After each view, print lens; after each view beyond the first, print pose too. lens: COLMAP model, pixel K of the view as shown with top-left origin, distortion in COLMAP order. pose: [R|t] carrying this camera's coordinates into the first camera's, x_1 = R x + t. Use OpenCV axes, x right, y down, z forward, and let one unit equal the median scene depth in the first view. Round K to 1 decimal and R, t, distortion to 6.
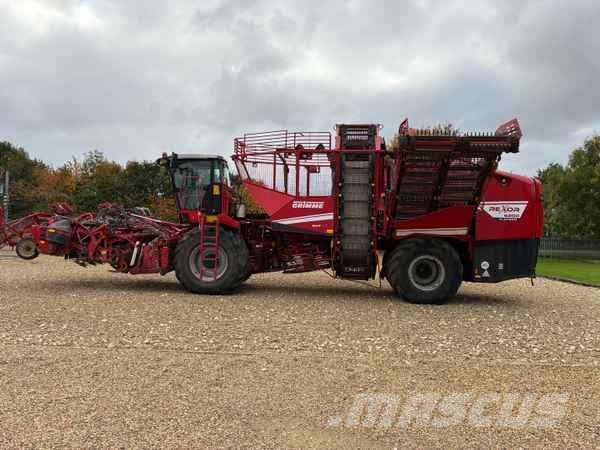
lens RADIAL K [[452.9, 0, 300.0], [0, 452.9, 225.0], [0, 0, 1]] dist [0.021043, -0.008166]
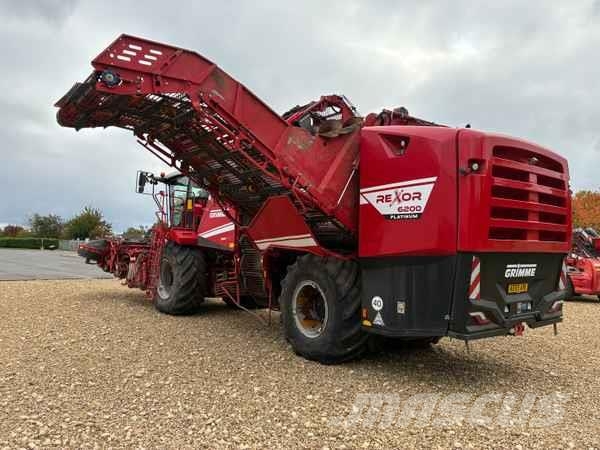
lens RADIAL K [[453.9, 0, 300.6], [0, 453.9, 216.9], [0, 0, 1]] dist [0.062847, -0.088724]
pose [[0.695245, -0.060800, -0.716197, 0.718270], [0.009598, 0.997112, -0.075331, 0.024984], [0.718709, 0.045499, 0.693821, 0.537400]]
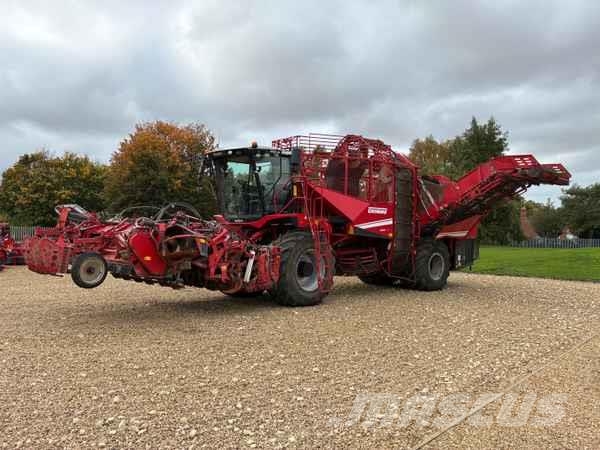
lens RADIAL K [[453.9, 0, 300.6], [0, 453.9, 216.9], [0, 0, 1]] dist [0.062847, -0.088724]
pose [[0.681739, 0.014060, 0.731460, -0.910556], [-0.004895, 0.999881, -0.014657, -0.013071], [-0.731579, 0.006412, 0.681727, 0.394780]]
